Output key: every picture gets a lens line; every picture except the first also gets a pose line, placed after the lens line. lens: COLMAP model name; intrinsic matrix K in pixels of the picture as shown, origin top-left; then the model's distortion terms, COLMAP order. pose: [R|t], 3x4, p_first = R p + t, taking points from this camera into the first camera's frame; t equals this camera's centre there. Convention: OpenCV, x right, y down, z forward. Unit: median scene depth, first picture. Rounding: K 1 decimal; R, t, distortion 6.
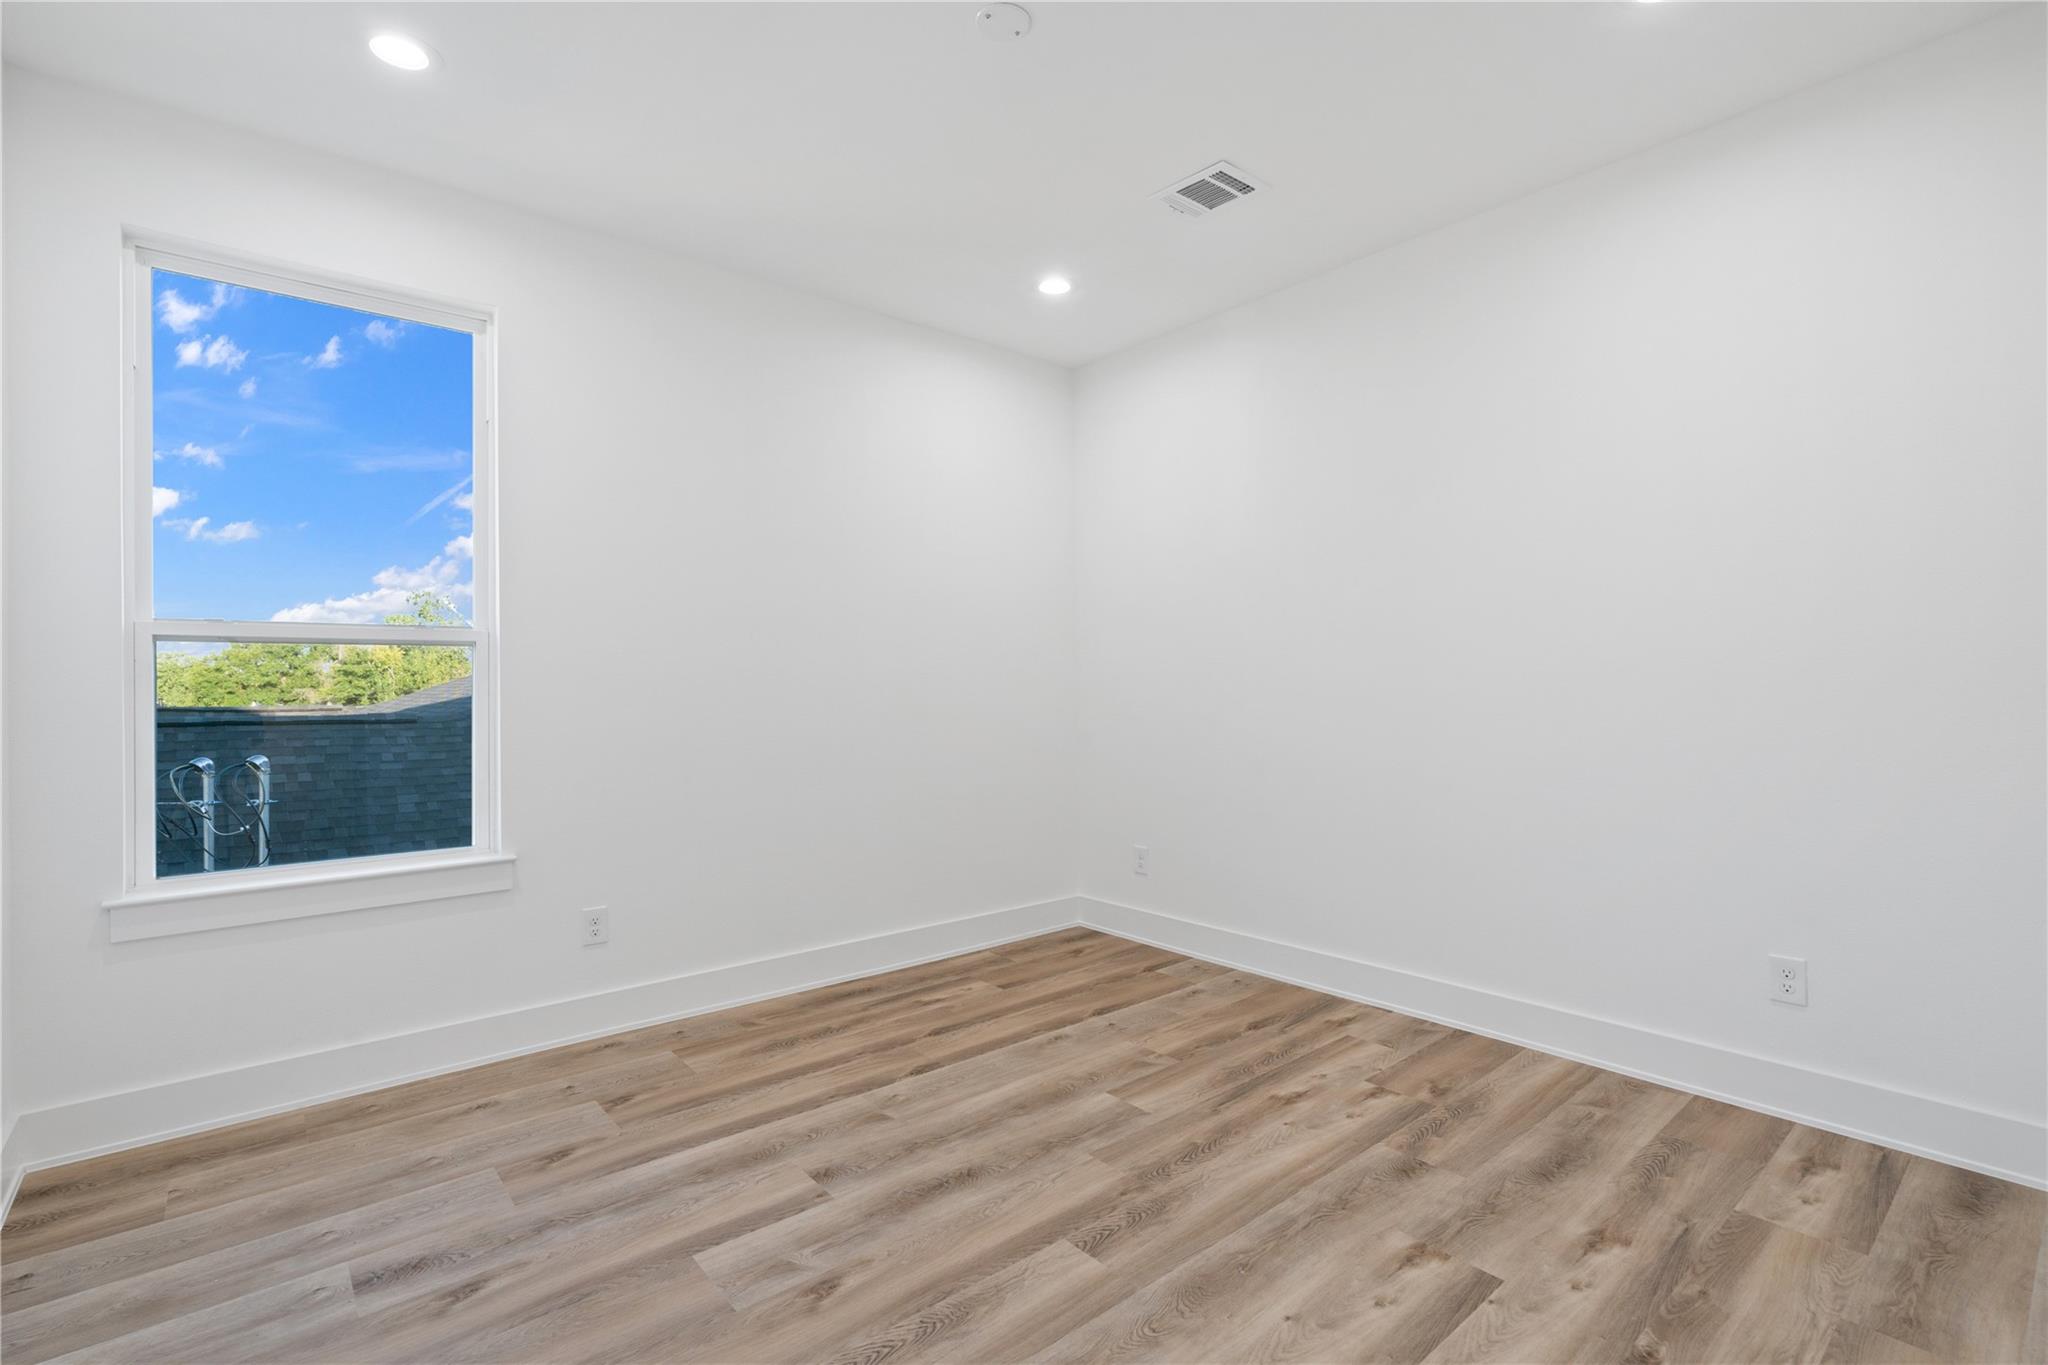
lens RADIAL K [[925.9, 0, 1022.0], [0, 925.9, 680.4], [0, 0, 1]] dist [-0.008713, 0.001869]
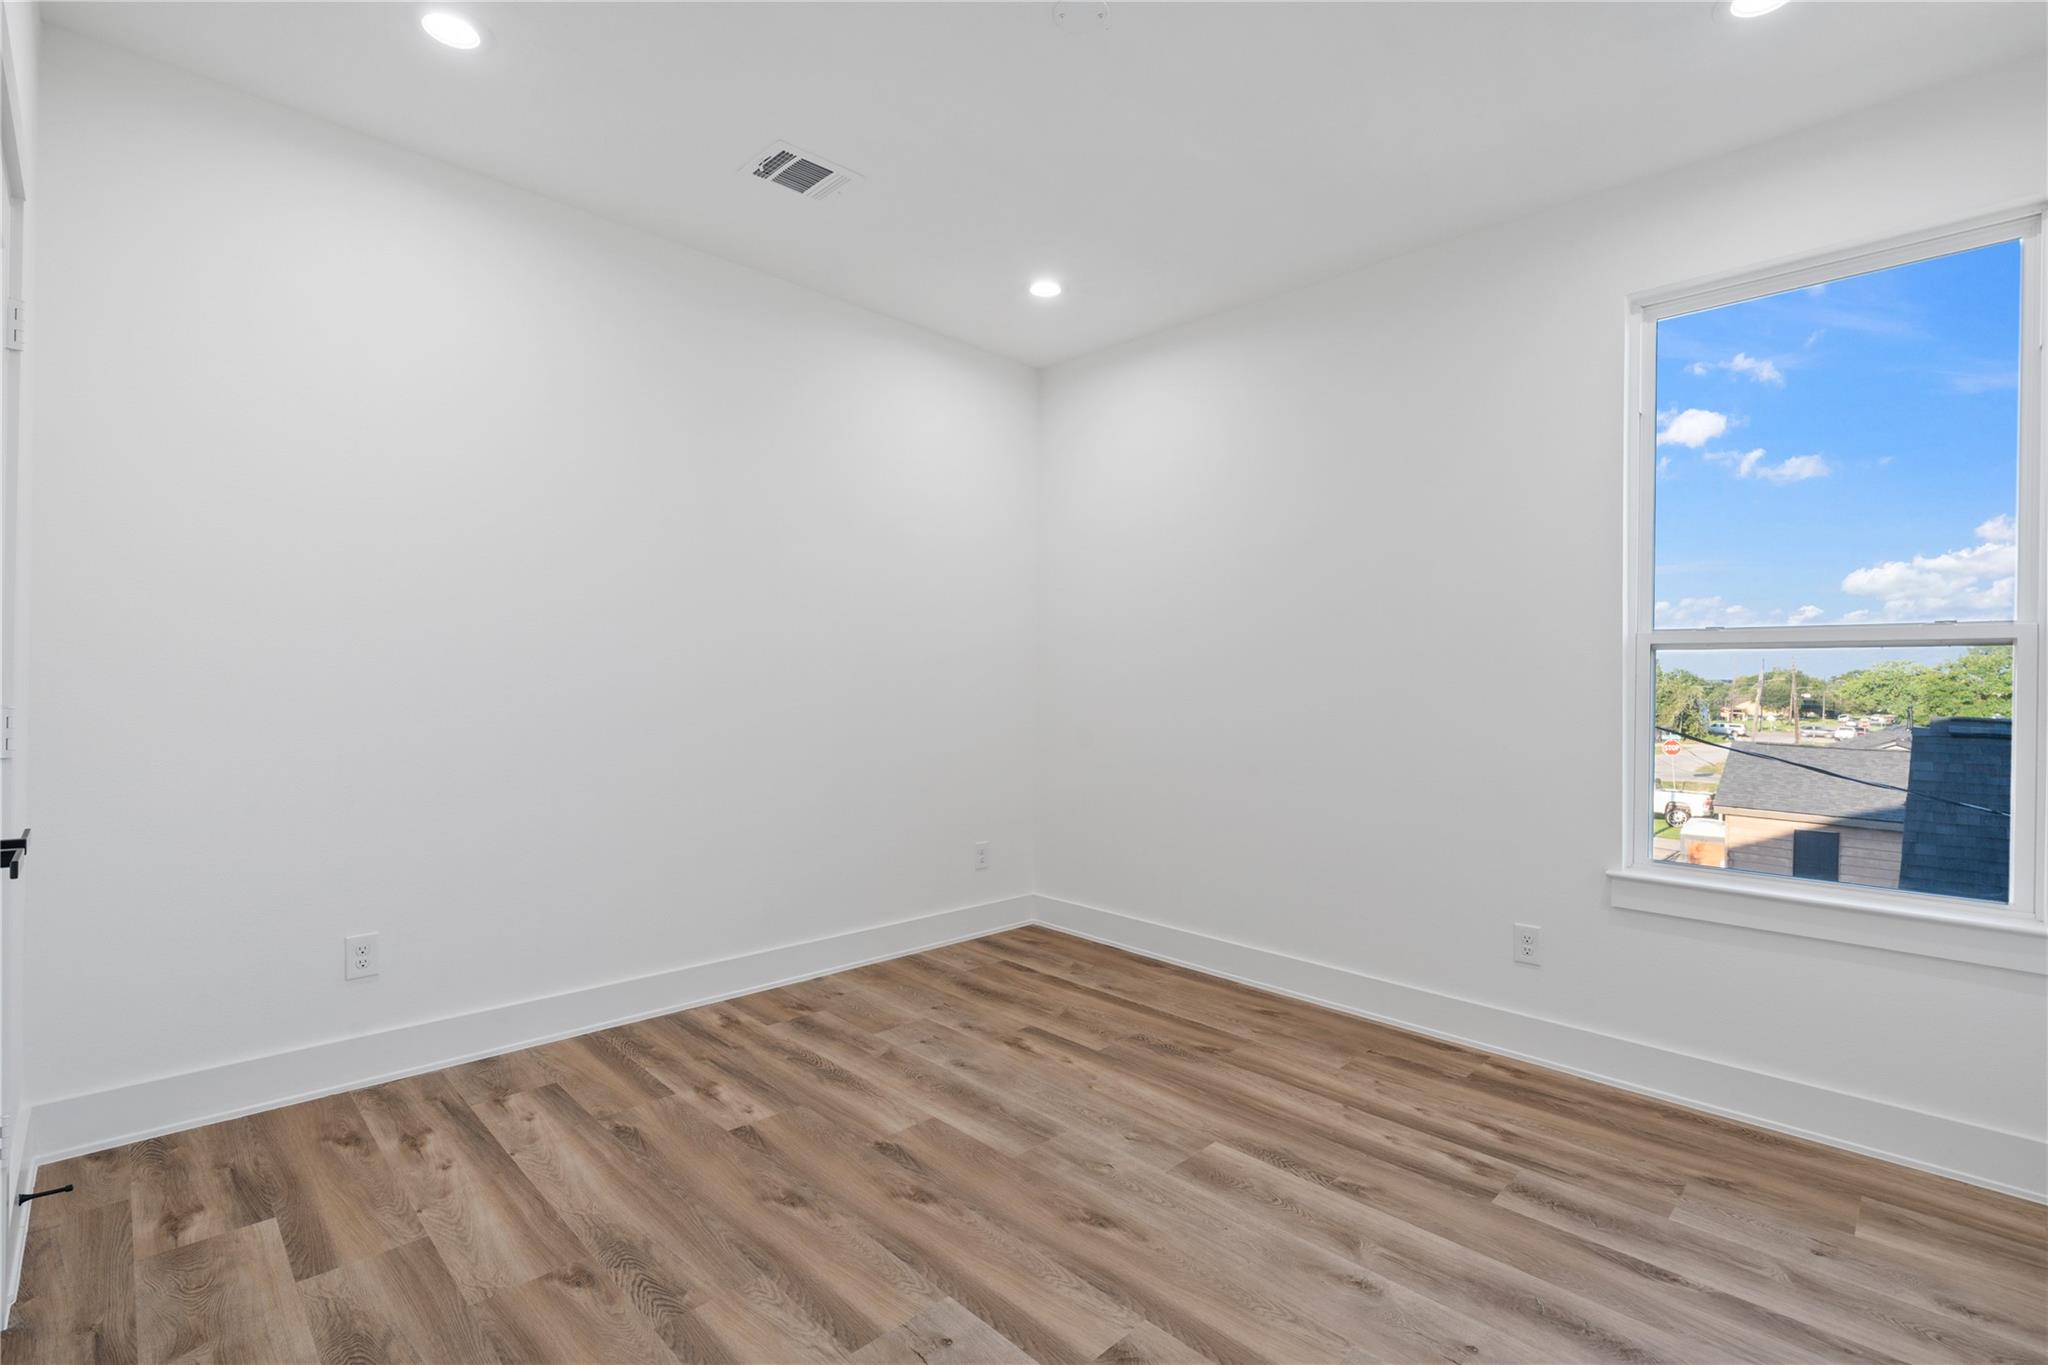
lens RADIAL K [[925.9, 0, 1020.5], [0, 925.9, 679.8], [0, 0, 1]] dist [-0.008713, 0.001869]
pose [[0.999751, 0.004339, 0.021886, -1.525802], [-0.004289, 0.999988, -0.002333, 0.021223], [-0.021896, 0.002239, 0.999758, 0.239881]]
